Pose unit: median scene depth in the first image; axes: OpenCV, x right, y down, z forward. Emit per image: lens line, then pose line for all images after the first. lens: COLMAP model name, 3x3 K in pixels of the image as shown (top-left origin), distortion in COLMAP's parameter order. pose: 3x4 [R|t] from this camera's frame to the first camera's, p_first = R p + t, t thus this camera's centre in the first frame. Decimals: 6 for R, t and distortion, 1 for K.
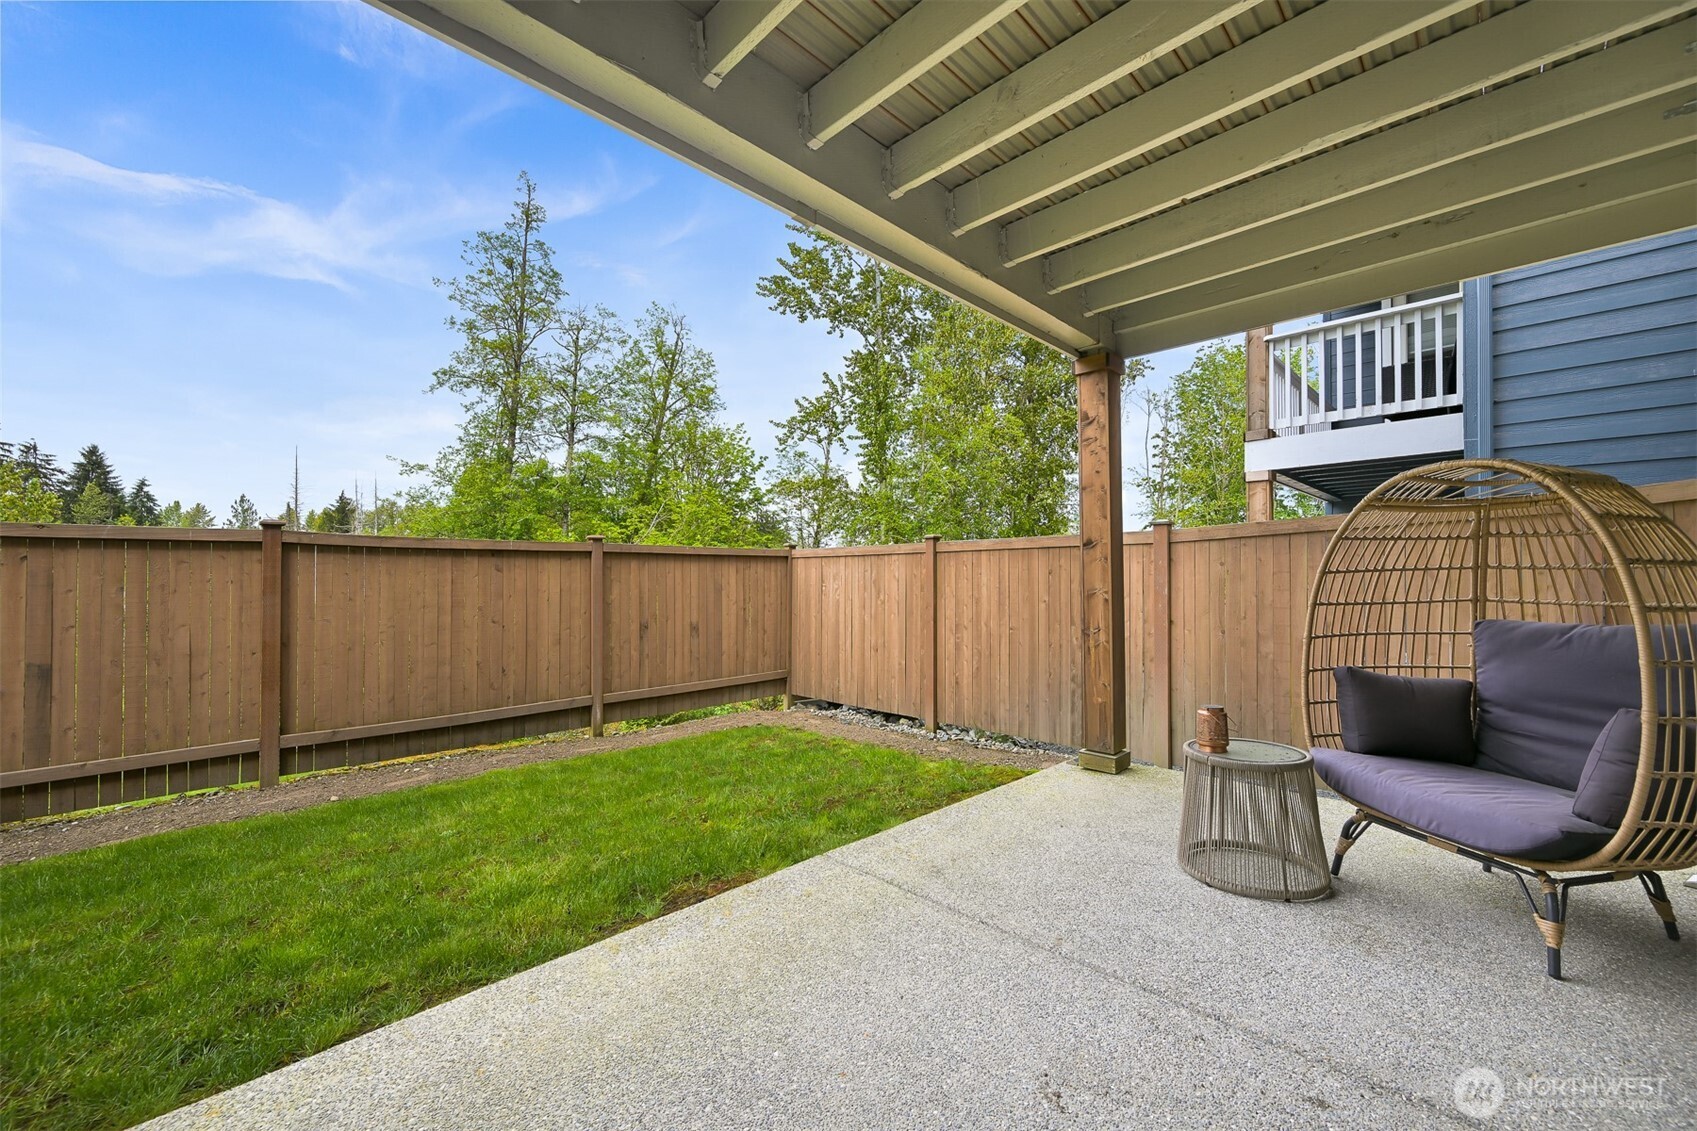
lens RADIAL K [[669.1, 0, 847.4], [0, 669.1, 571.0], [0, 0, 1]] dist [-0.001755, 0.000354]
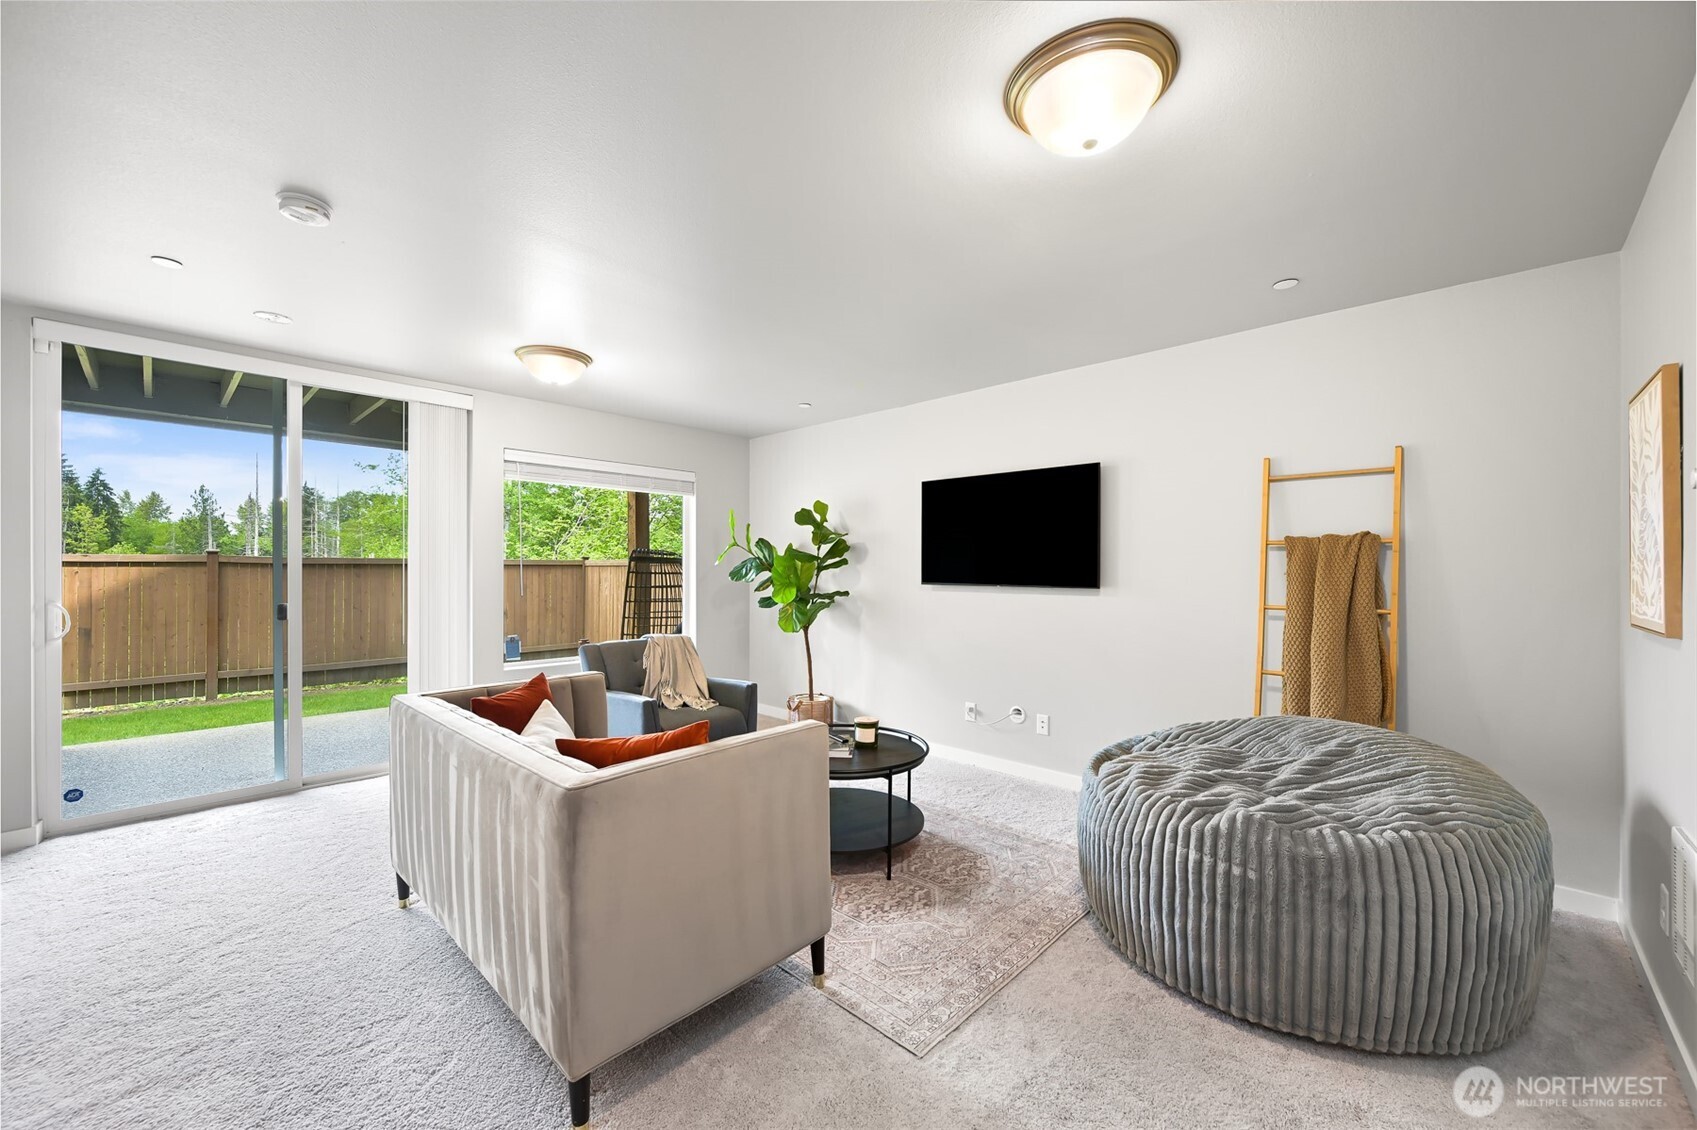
lens RADIAL K [[669.1, 0, 844.4], [0, 669.1, 571.1], [0, 0, 1]] dist [-0.001755, 0.000354]
pose [[0.999552, 0.005526, 0.029401, 0.090417], [-0.005854, 0.999921, 0.011091, -0.005638], [-0.029337, -0.011258, 0.999506, -0.097338]]
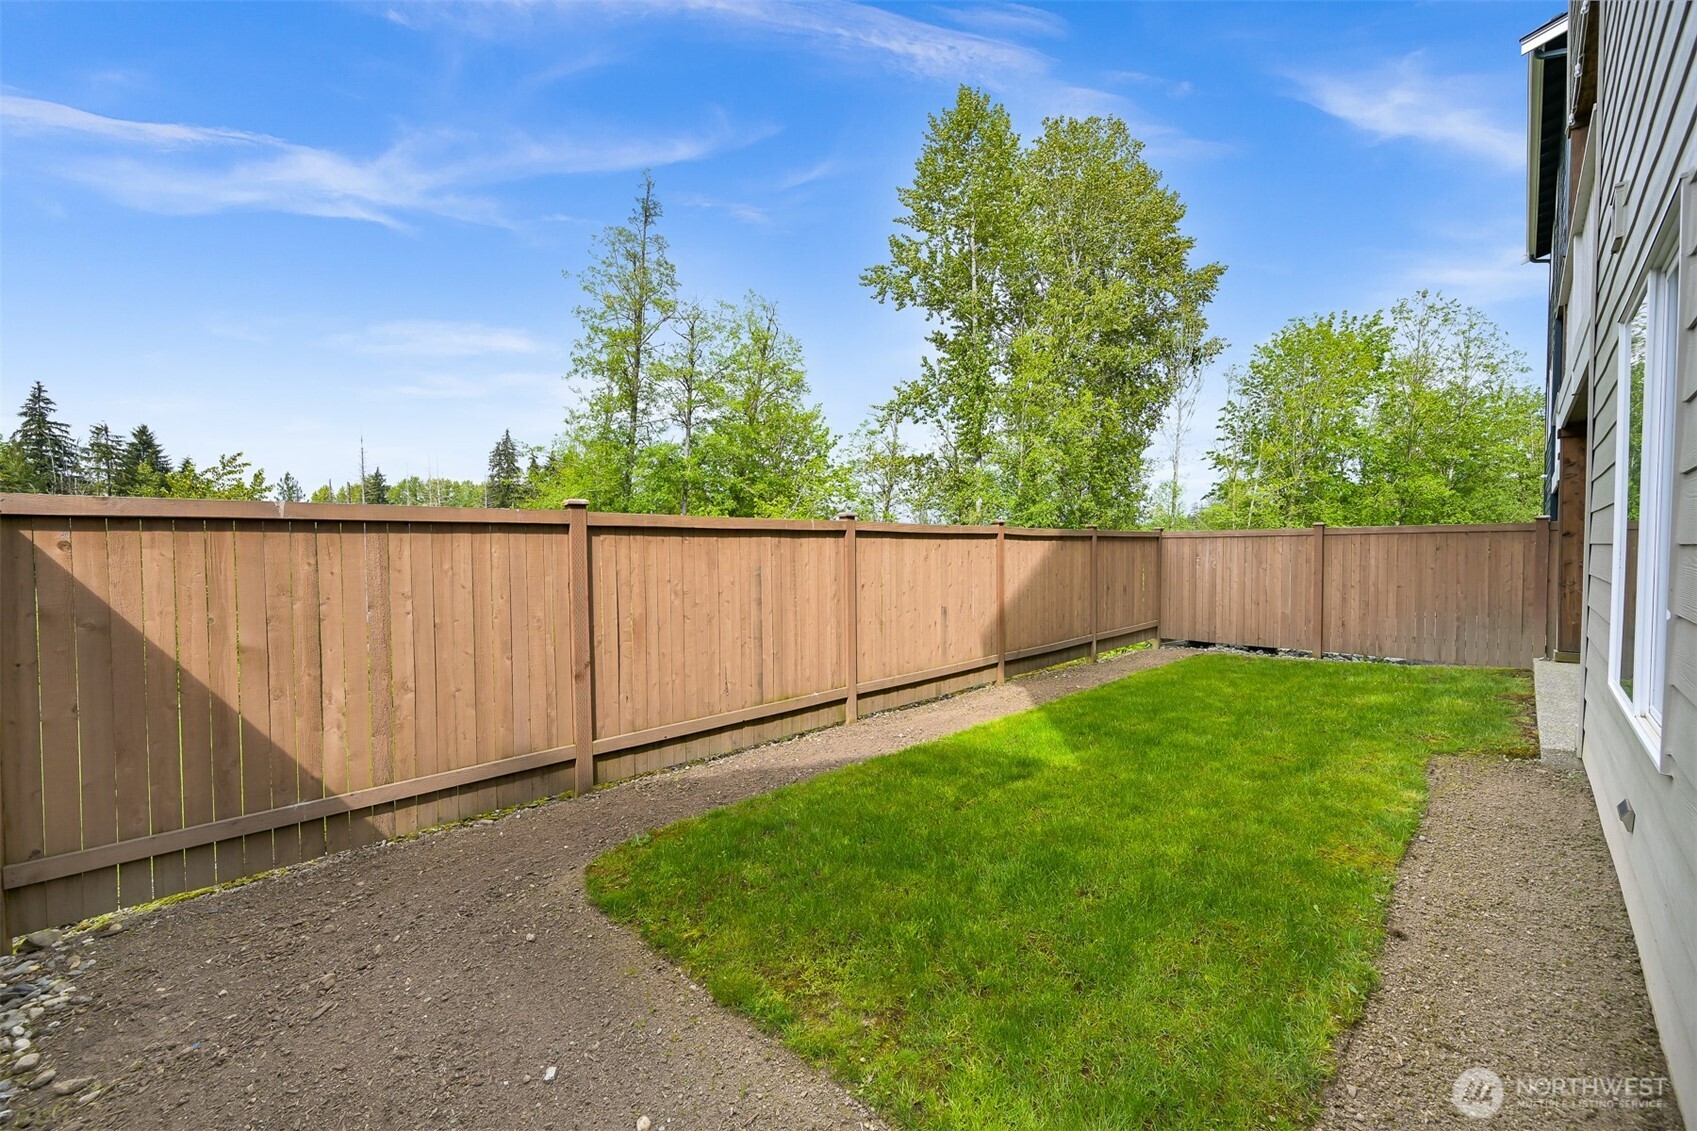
lens RADIAL K [[669.1, 0, 850.2], [0, 669.1, 565.4], [0, 0, 1]] dist [-0.001755, 0.000354]
pose [[0.999952, -0.006279, -0.007537, -0.143723], [0.006528, 0.999419, 0.033466, -0.002884], [0.007323, -0.033514, 0.999411, -0.074380]]
